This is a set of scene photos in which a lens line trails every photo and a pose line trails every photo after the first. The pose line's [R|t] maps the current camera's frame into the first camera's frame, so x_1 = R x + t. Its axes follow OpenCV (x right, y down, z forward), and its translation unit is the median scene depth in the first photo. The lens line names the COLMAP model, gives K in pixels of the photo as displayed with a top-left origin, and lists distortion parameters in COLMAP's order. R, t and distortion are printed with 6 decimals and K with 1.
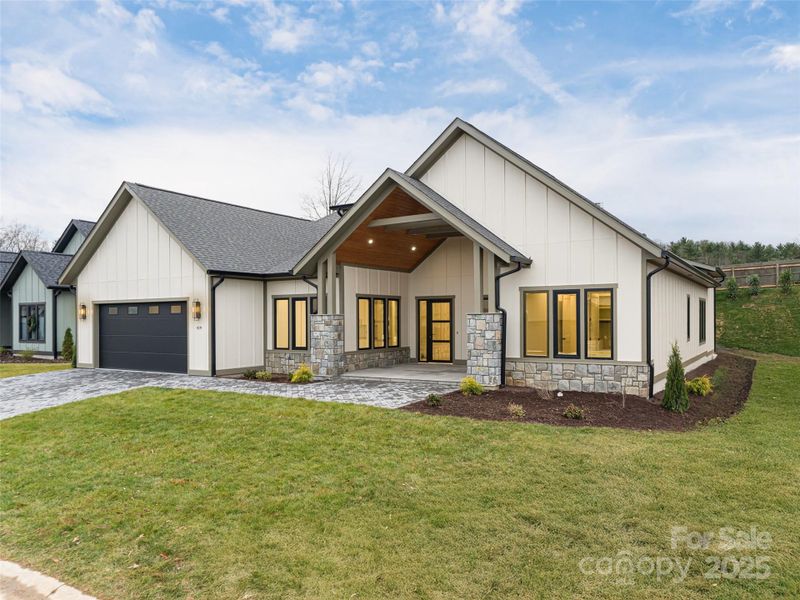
lens RADIAL K [[609.1, 0, 423.9], [0, 609.1, 272.5], [0, 0, 1]] dist [0.001291, -0.000426]
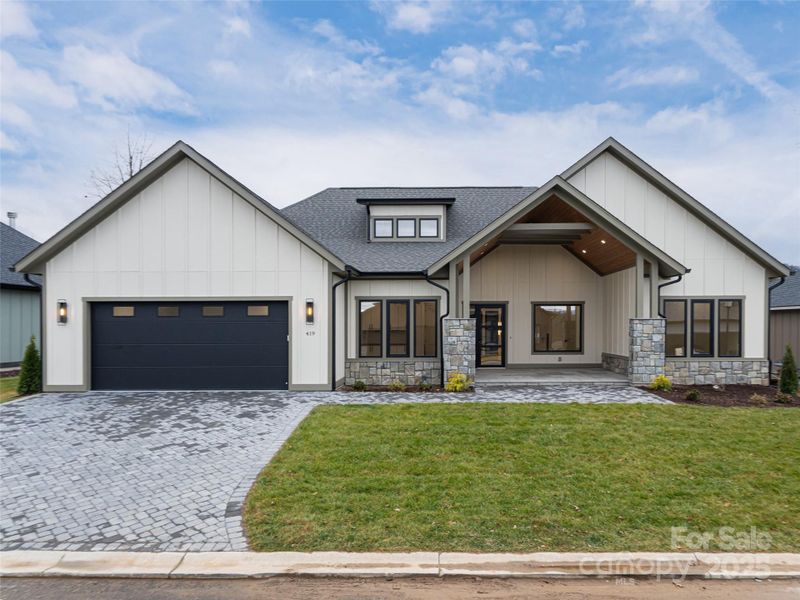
lens RADIAL K [[603.3, 0, 400.0], [0, 603.3, 300.0], [0, 0, 1]] dist [-0.001247, 0.001690]
pose [[0.858128, 0.024370, 0.512858, -0.720419], [-0.040573, 0.998968, 0.020419, 0.024826], [-0.511831, -0.038330, 0.858231, 0.247619]]
